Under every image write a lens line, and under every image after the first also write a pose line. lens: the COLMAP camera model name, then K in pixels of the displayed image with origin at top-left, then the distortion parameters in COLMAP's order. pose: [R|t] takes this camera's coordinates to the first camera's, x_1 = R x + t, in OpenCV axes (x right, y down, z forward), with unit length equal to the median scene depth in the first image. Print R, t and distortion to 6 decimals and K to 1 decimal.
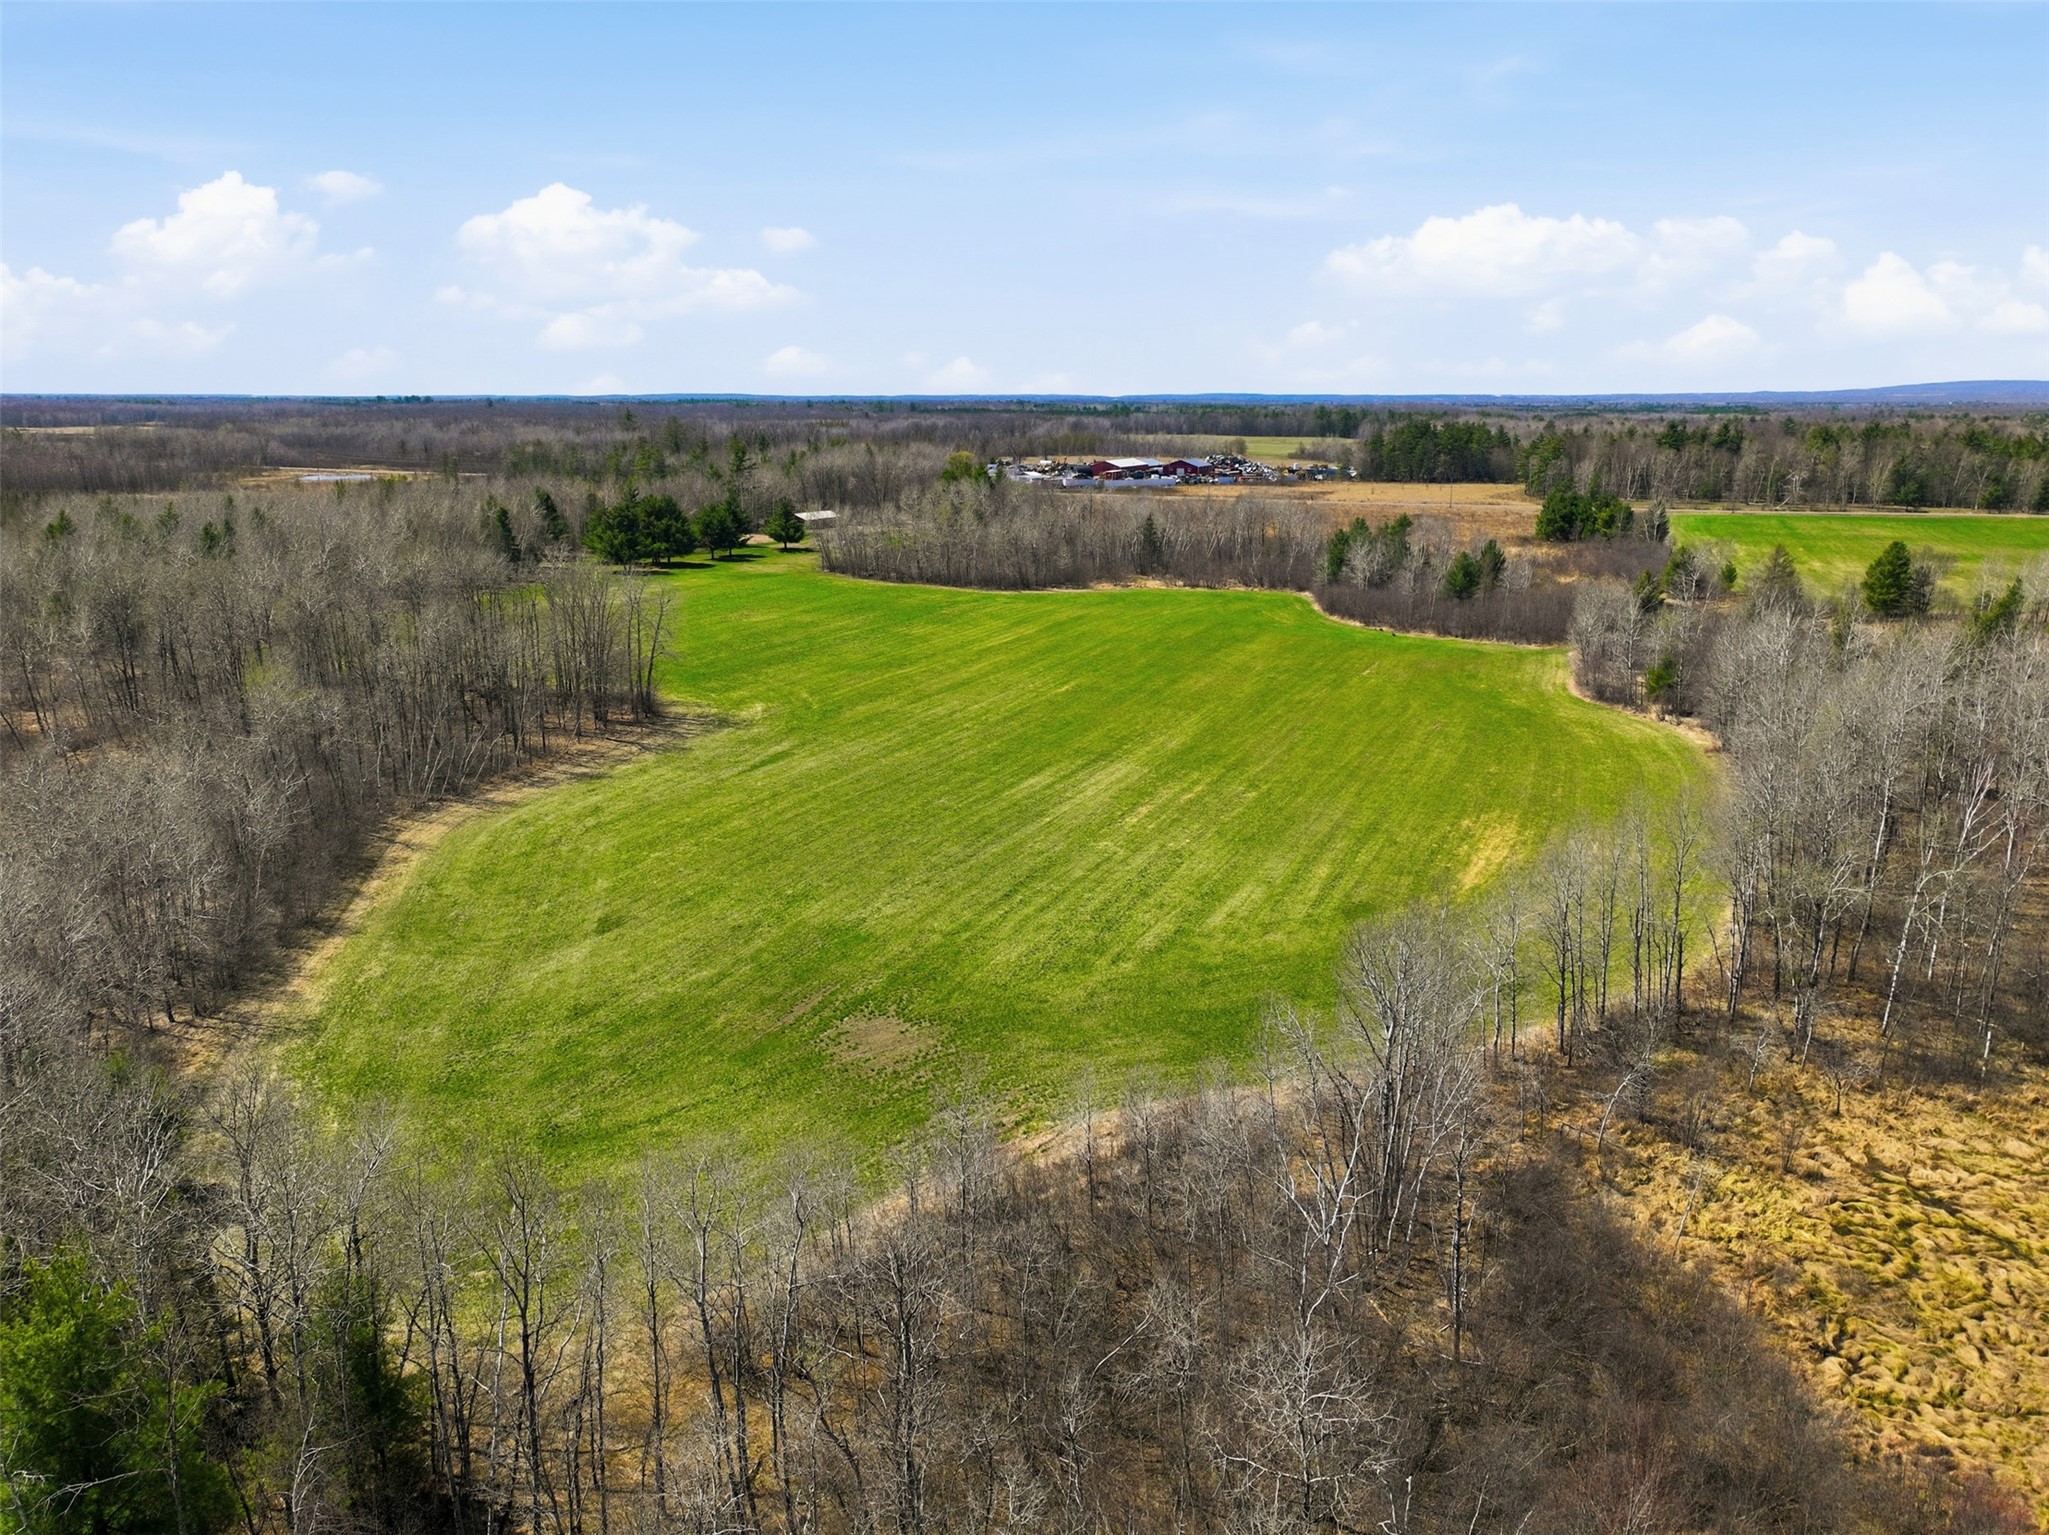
lens RADIAL K [[1435.1, 0, 1024.5], [0, 1435.1, 767.5], [0, 0, 1]] dist [-0.000968, 0.003155]
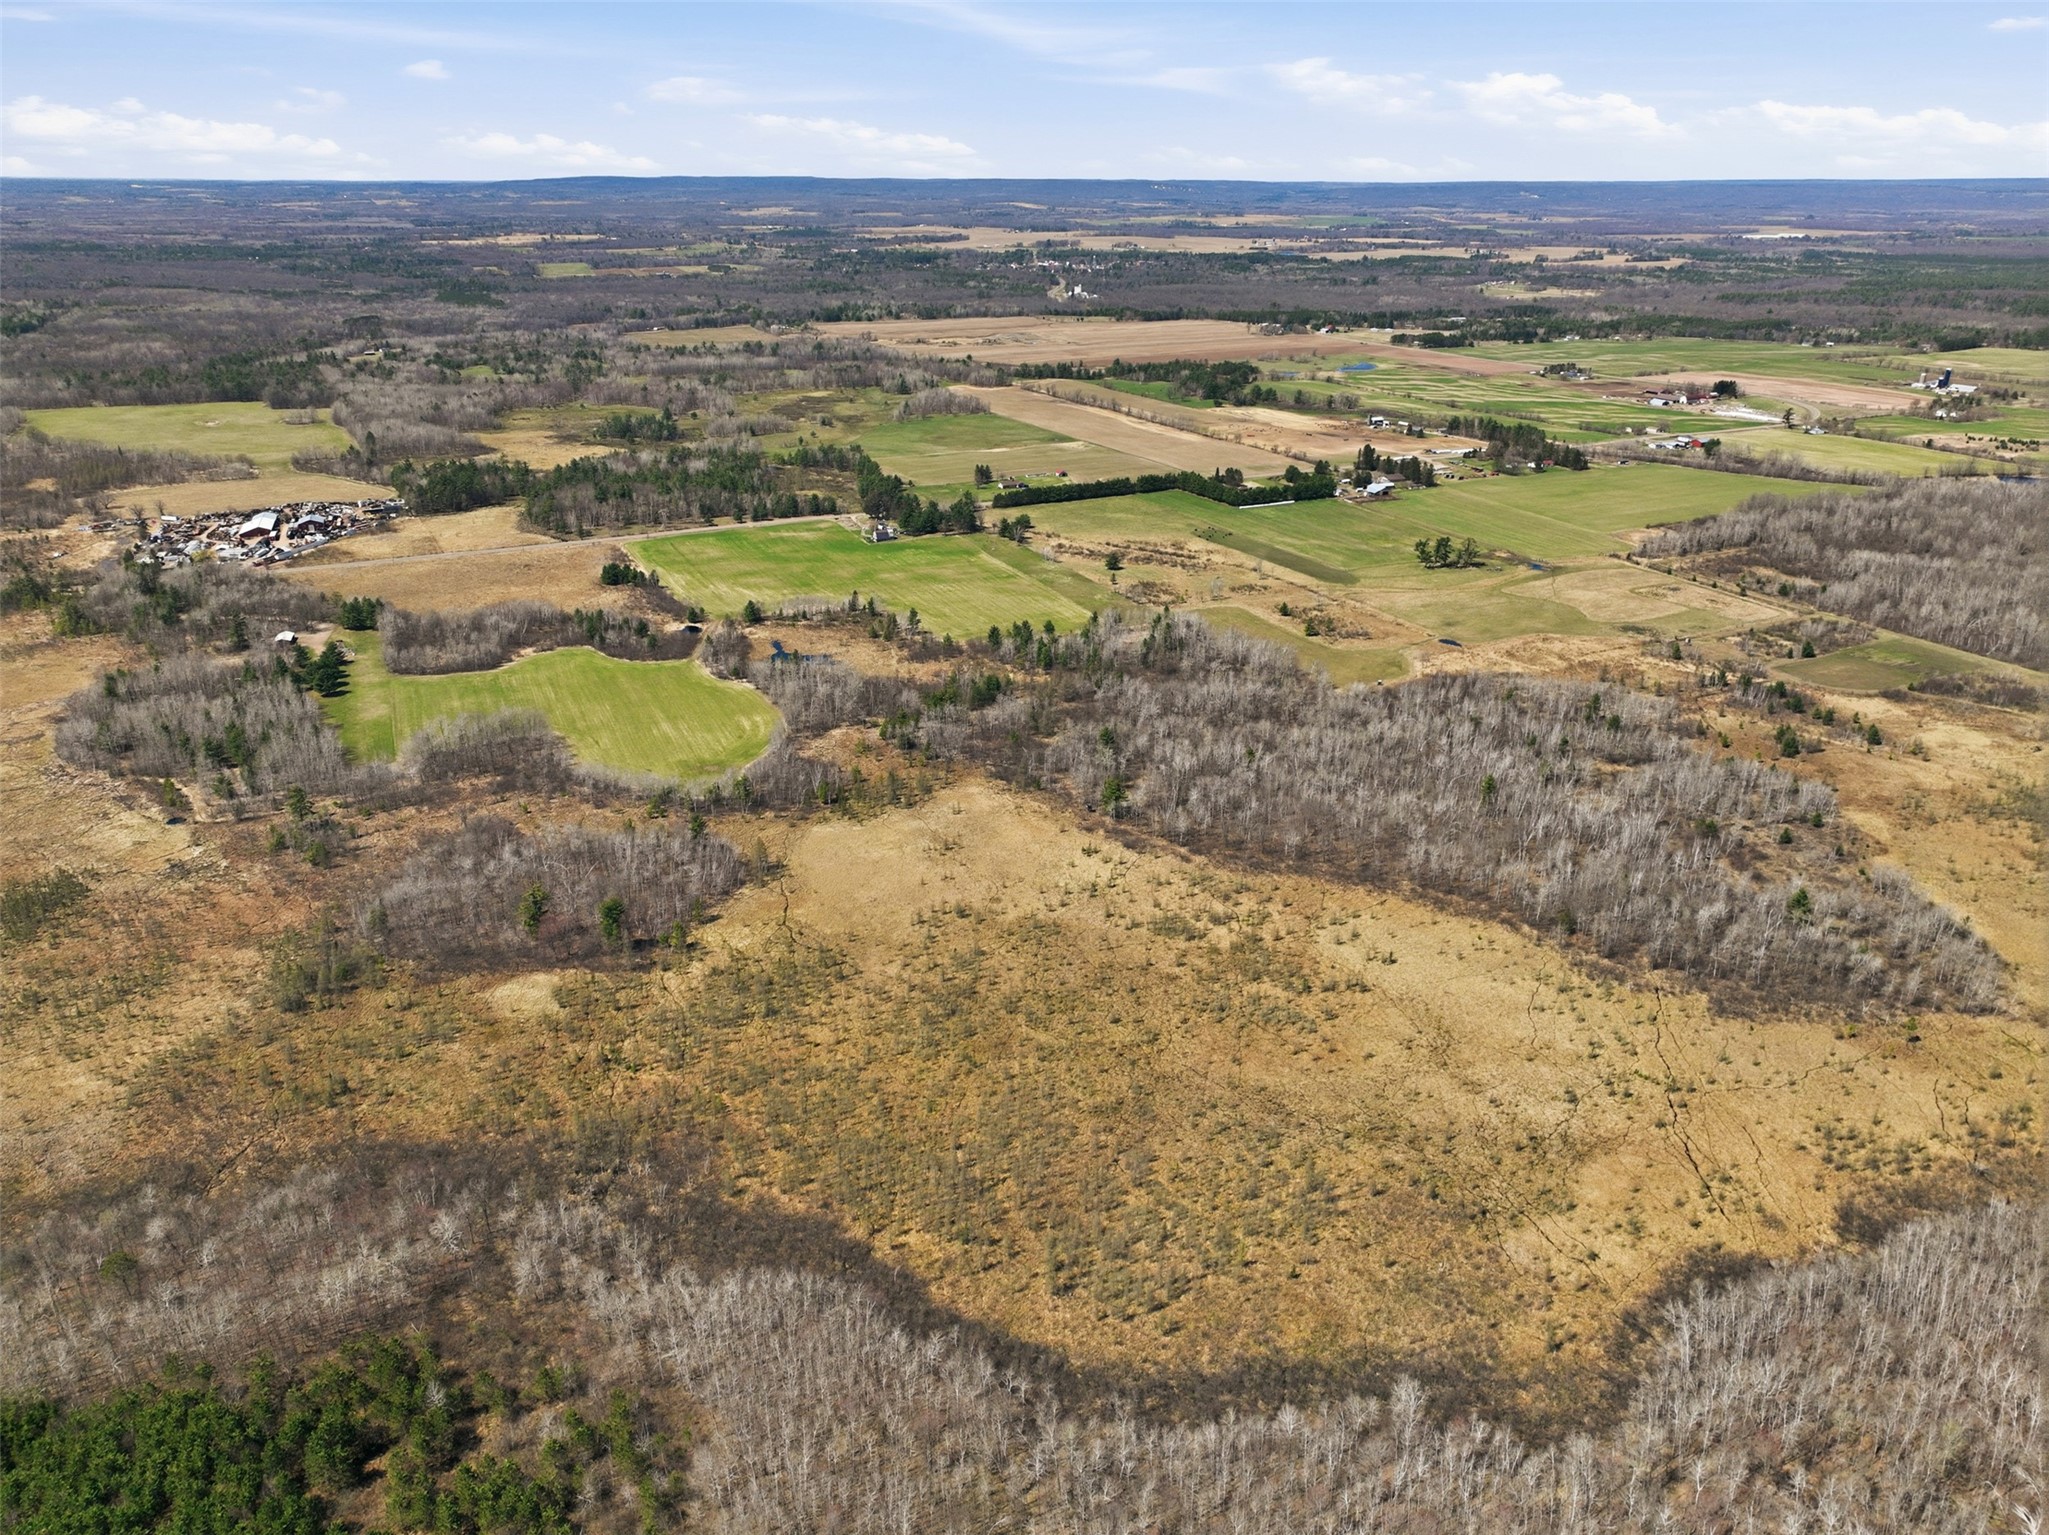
lens RADIAL K [[1435.1, 0, 1024.5], [0, 1435.1, 767.5], [0, 0, 1]] dist [-0.000968, 0.003155]
pose [[0.669595, -0.282783, 0.686787, -0.810024], [0.182772, 0.958985, 0.216663, -0.221485], [-0.719886, -0.019551, 0.693816, -1.074226]]
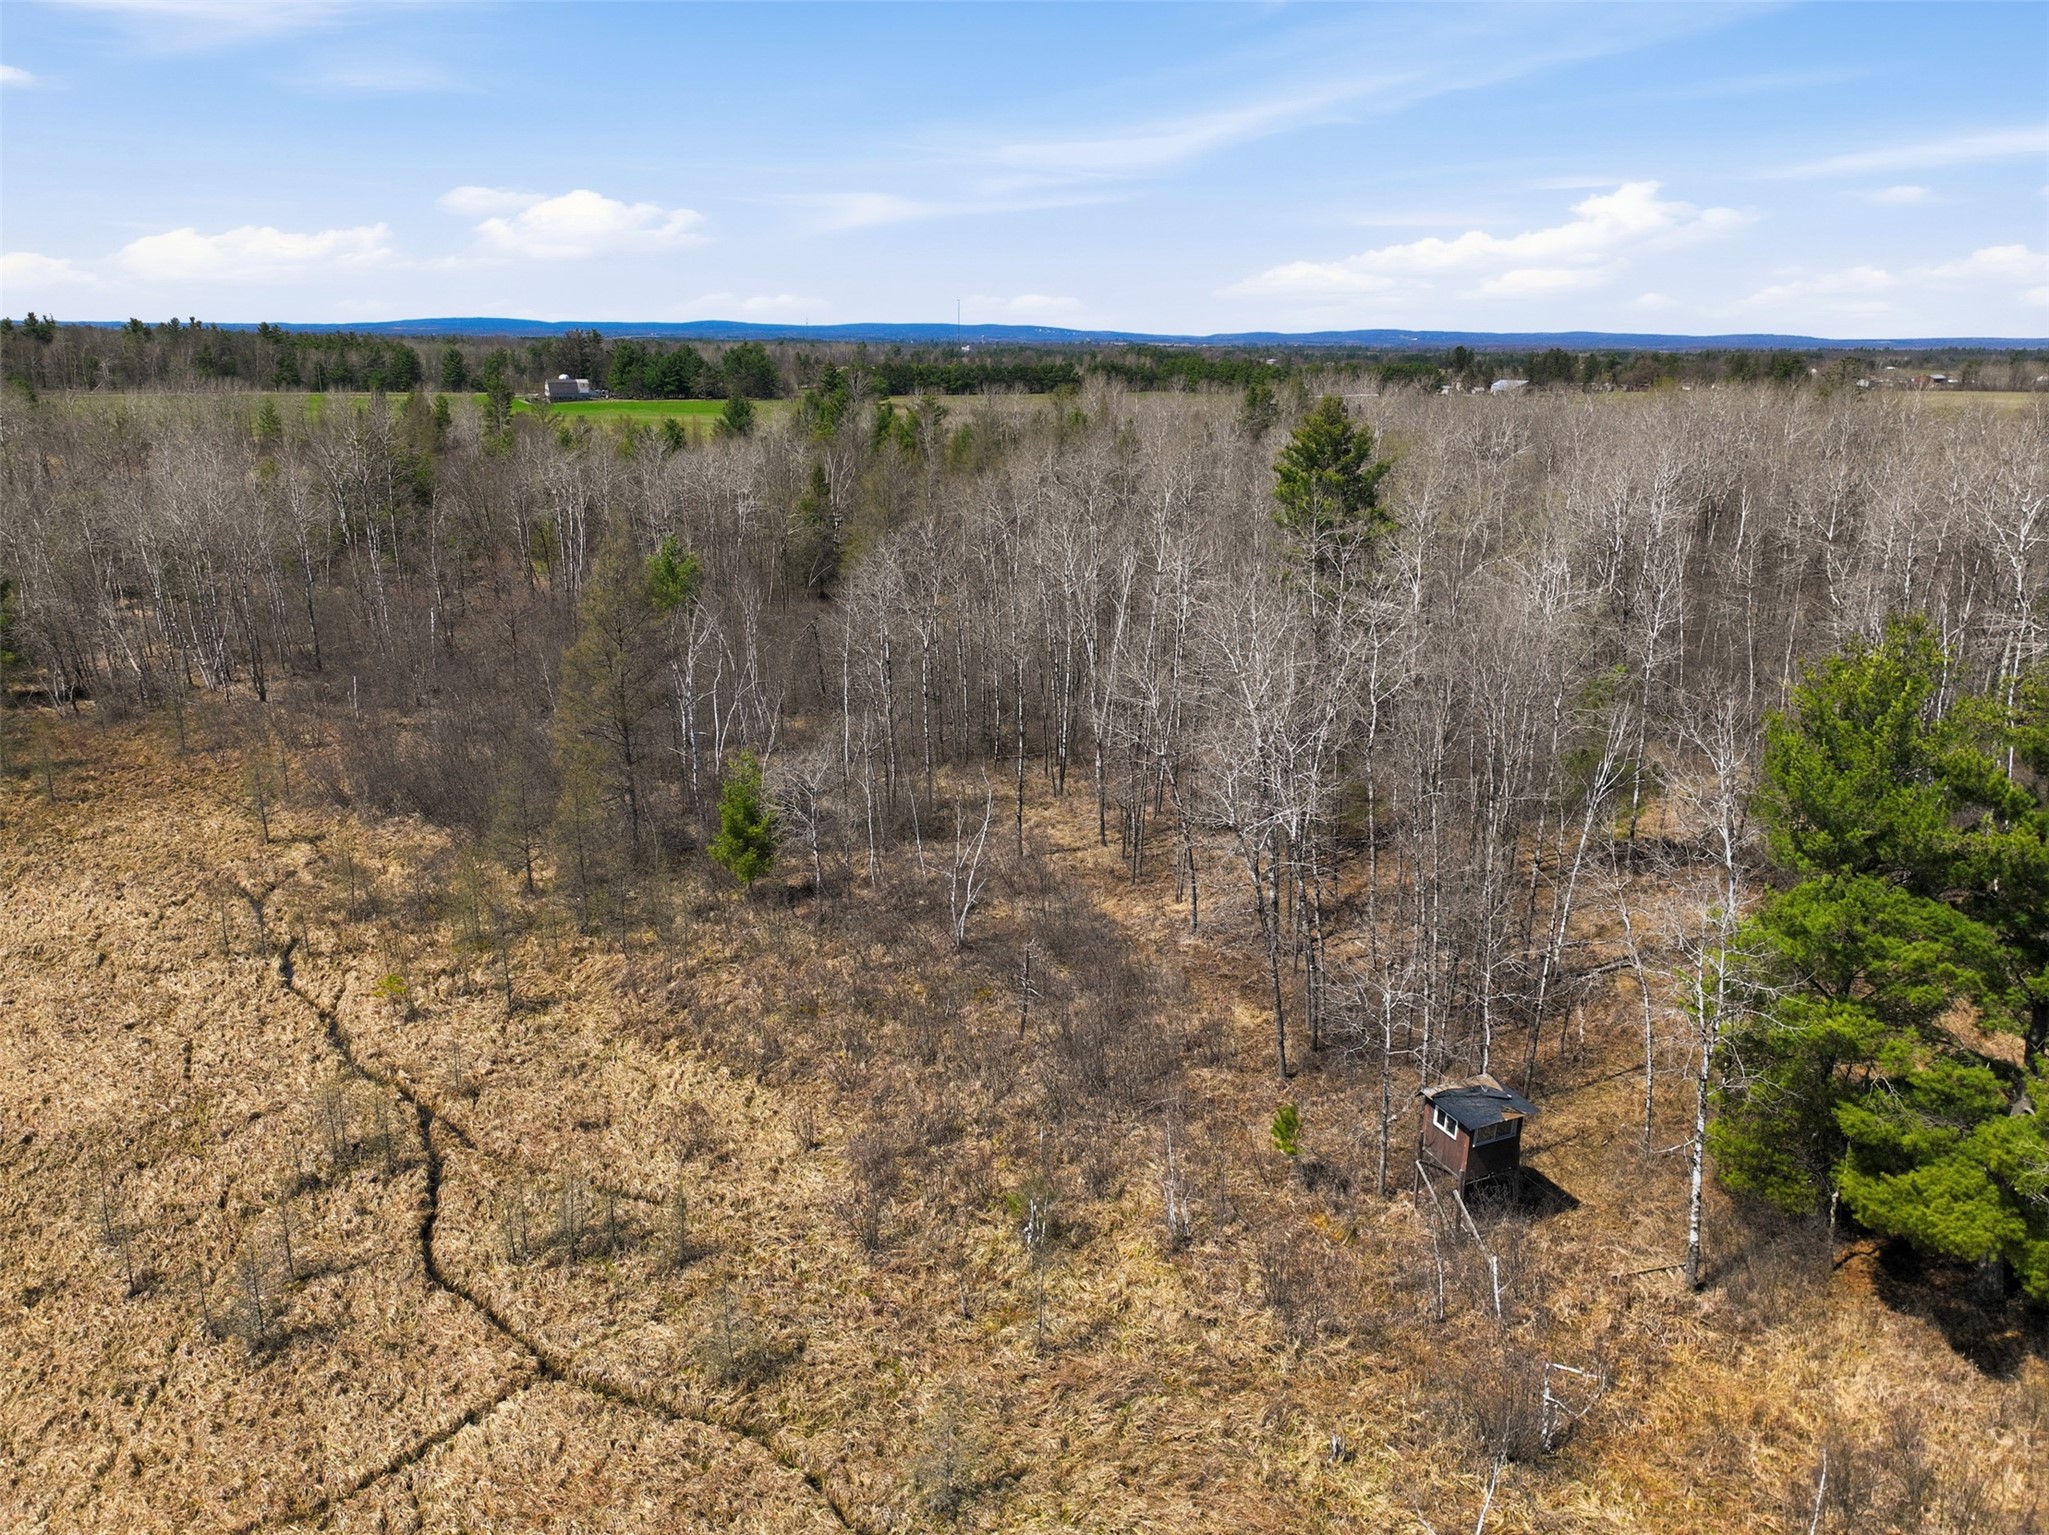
lens RADIAL K [[1449.9, 0, 1024.5], [0, 1449.9, 767.5], [0, 0, 1]] dist [0.003327, -0.002617]
pose [[0.613205, -0.216849, 0.759576, 0.078827], [0.184469, 0.974305, 0.129230, 0.081949], [-0.768083, 0.060874, 0.637451, -0.212236]]
